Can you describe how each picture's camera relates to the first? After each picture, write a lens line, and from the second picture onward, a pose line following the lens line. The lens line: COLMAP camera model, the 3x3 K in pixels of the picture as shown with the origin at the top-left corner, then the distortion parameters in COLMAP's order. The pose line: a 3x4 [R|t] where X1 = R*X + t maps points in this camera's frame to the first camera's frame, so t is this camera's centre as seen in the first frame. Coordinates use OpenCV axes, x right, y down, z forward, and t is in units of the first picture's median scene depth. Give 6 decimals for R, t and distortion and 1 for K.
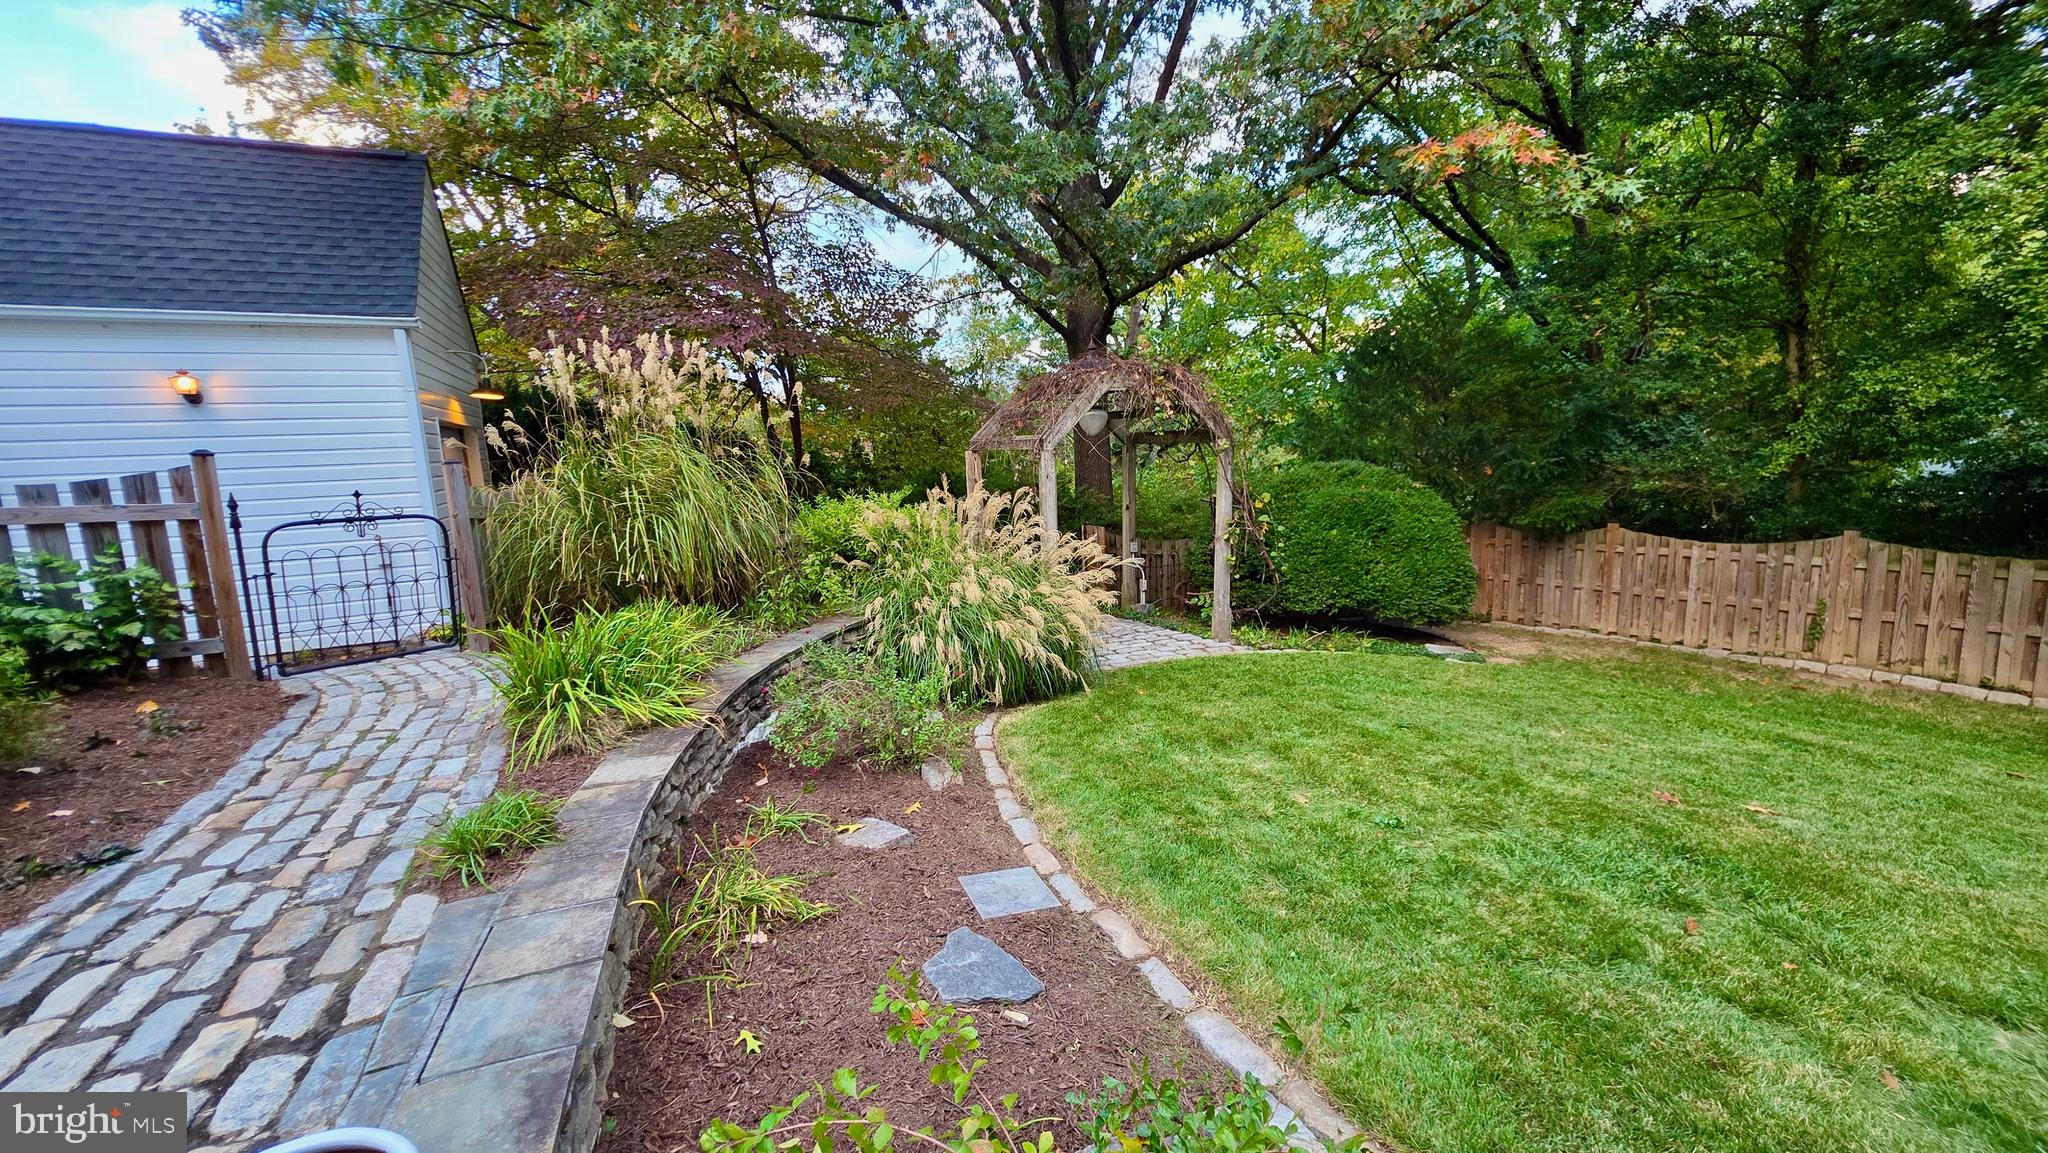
lens RADIAL K [[818.2, 0, 1020.0], [0, 818.2, 569.3], [0, 0, 1]] dist [0.000137, -0.000059]
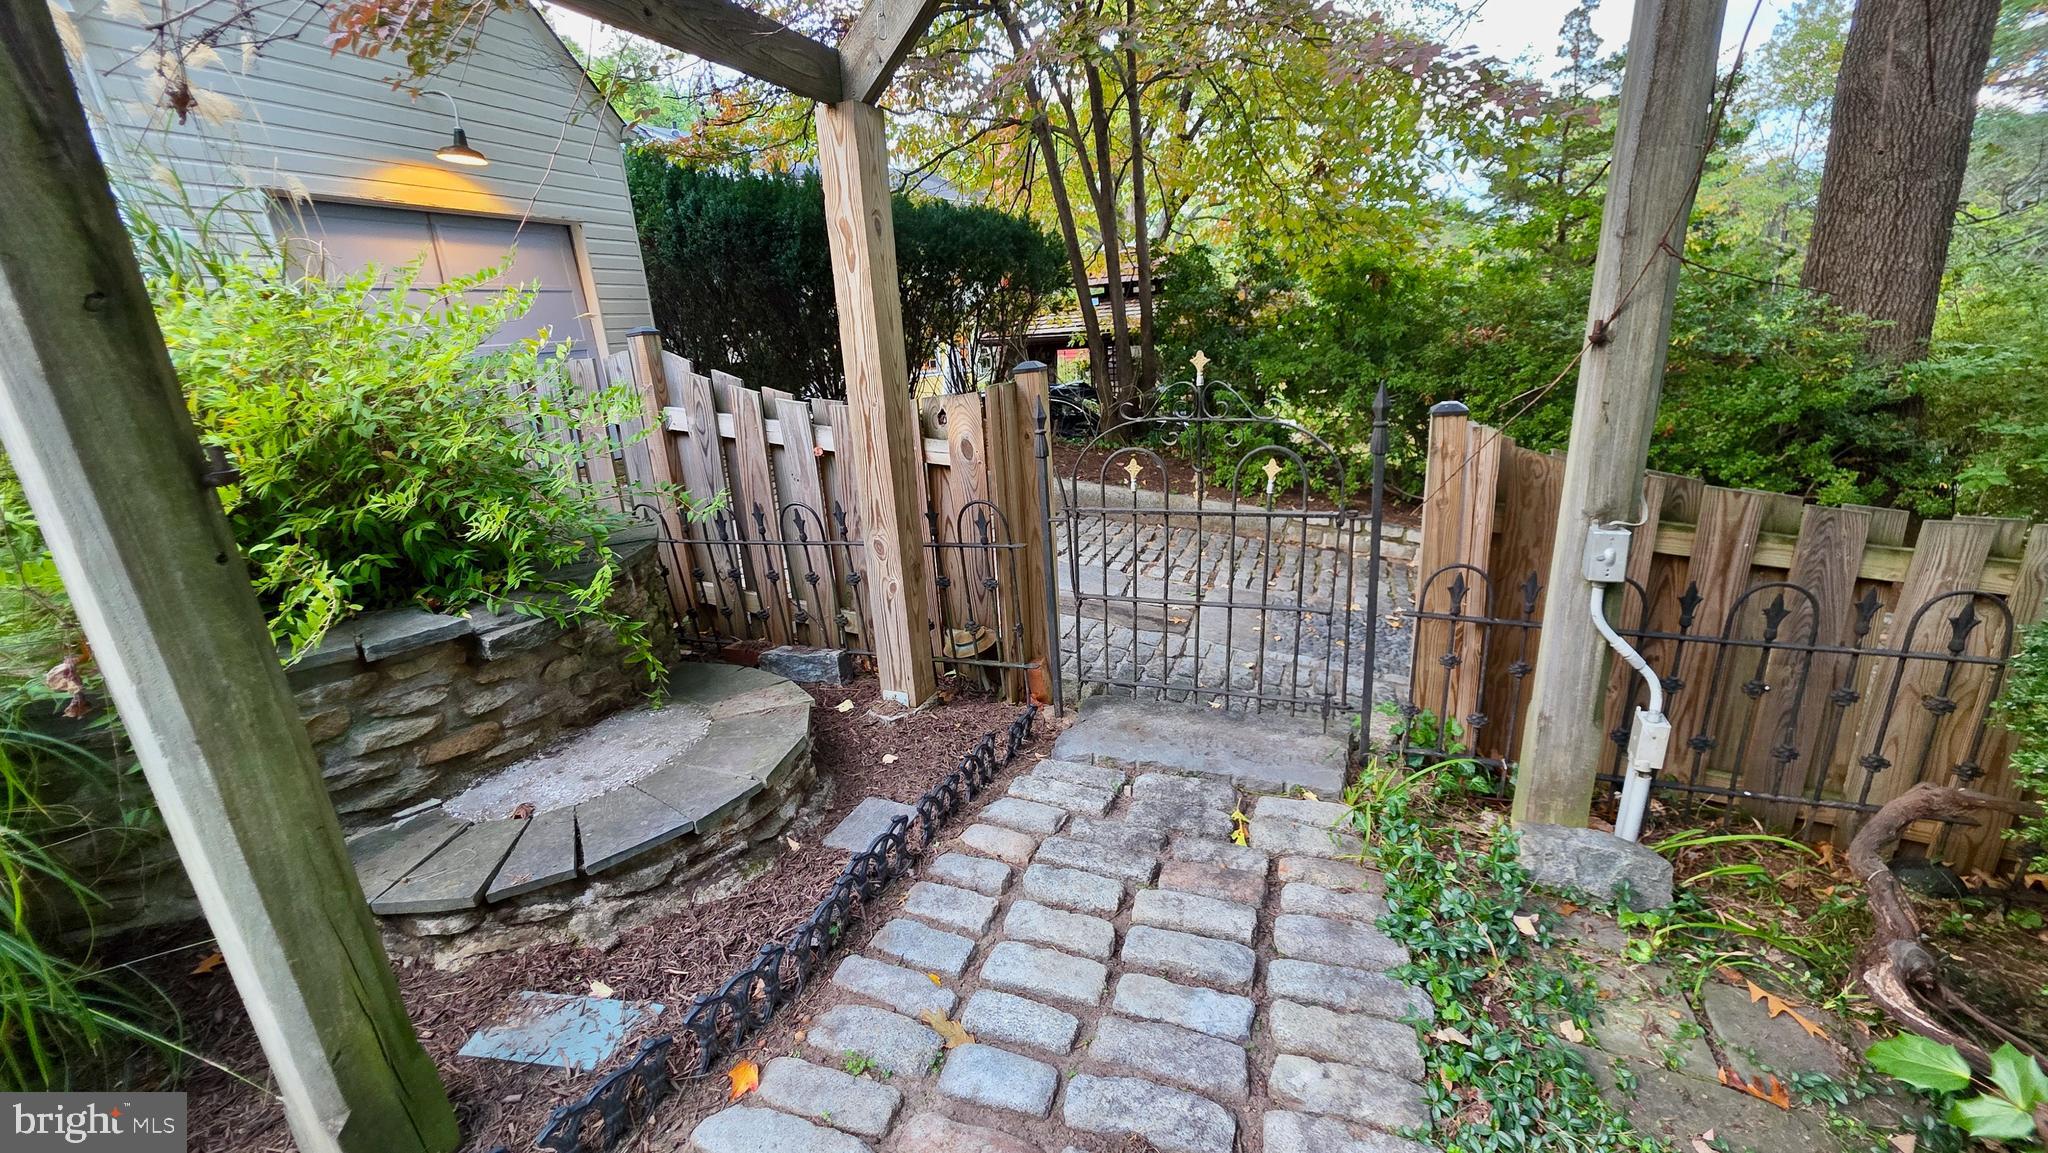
lens RADIAL K [[818.2, 0, 1021.7], [0, 818.2, 575.6], [0, 0, 1]] dist [0.000137, -0.000059]
pose [[0.695826, 0.203850, -0.688673, 0.259858], [-0.073003, 0.973983, 0.214542, -0.078884], [0.714490, -0.099009, 0.692604, 1.138017]]
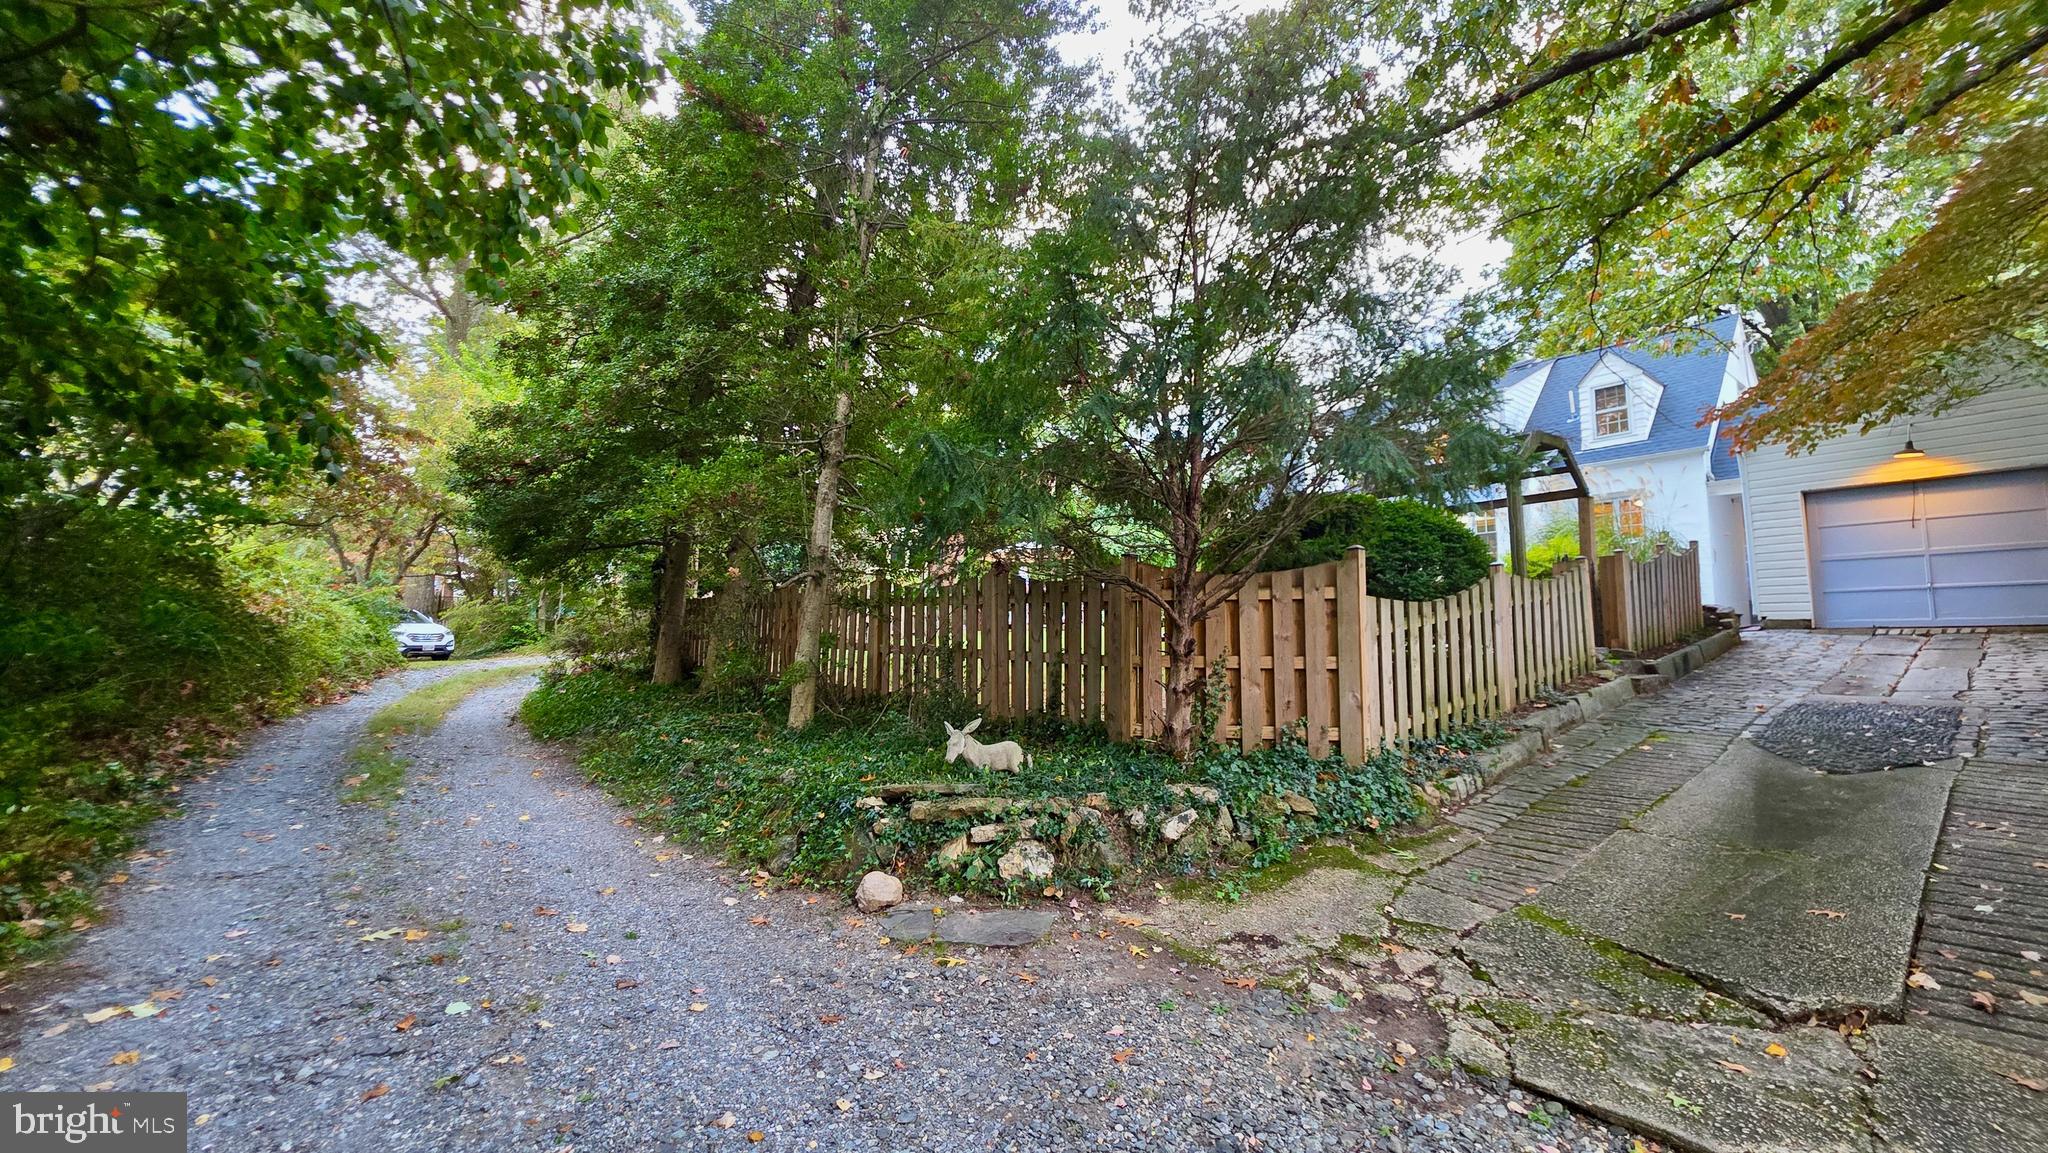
lens RADIAL K [[818.2, 0, 1023.6], [0, 818.2, 566.9], [0, 0, 1]] dist [0.000137, -0.000059]
pose [[-0.978539, 0.015240, -0.205498, 1.334812], [0.003843, 0.998438, 0.055746, -0.155046], [0.206027, 0.053760, -0.977068, 2.709790]]
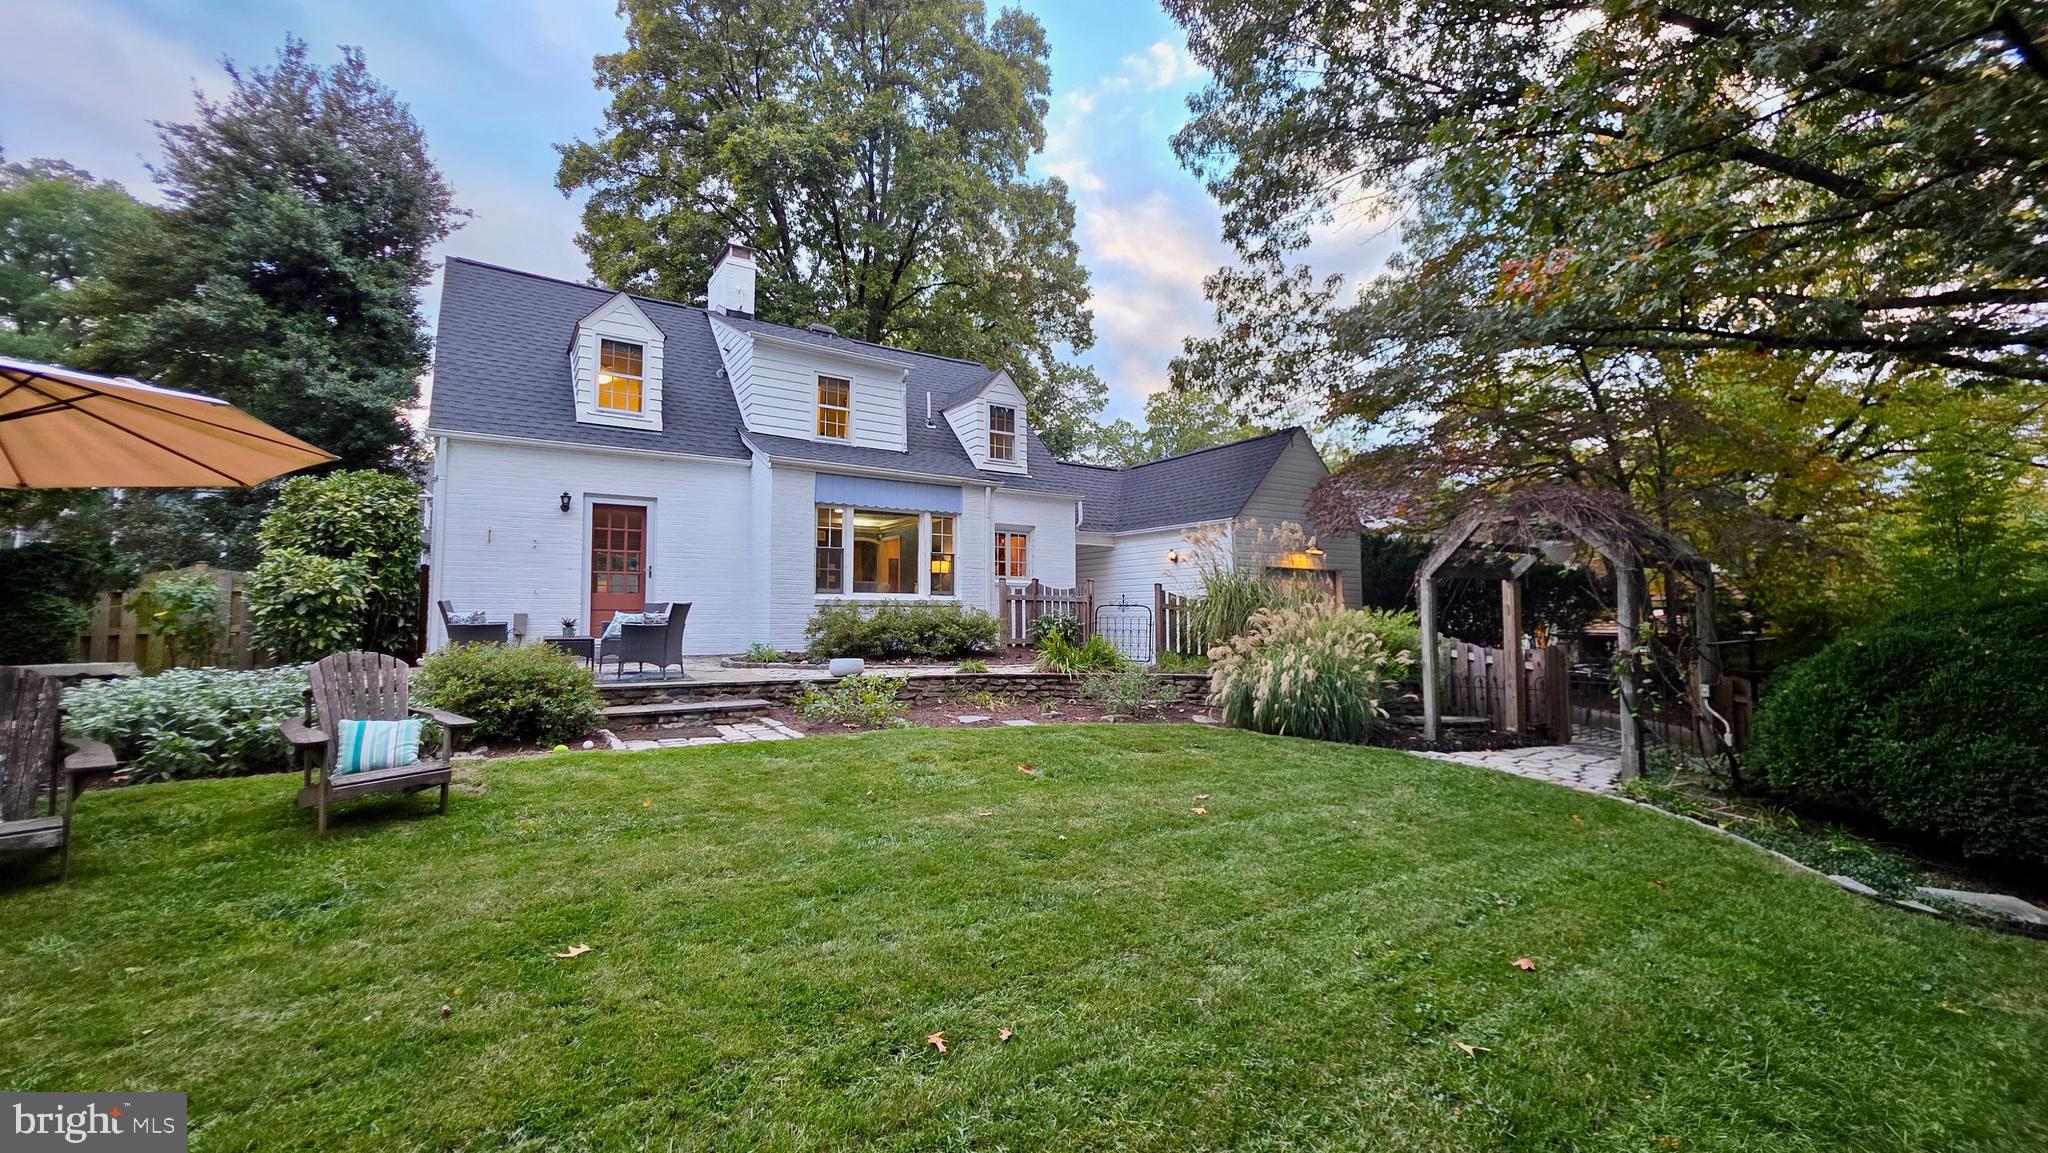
lens RADIAL K [[818.2, 0, 1020.5], [0, 818.2, 570.5], [0, 0, 1]] dist [0.000137, -0.000059]
pose [[0.130215, -0.021042, -0.991263, 1.323685], [-0.152596, 0.987438, -0.041006, -0.010349], [0.979673, 0.156602, 0.125368, 0.253932]]
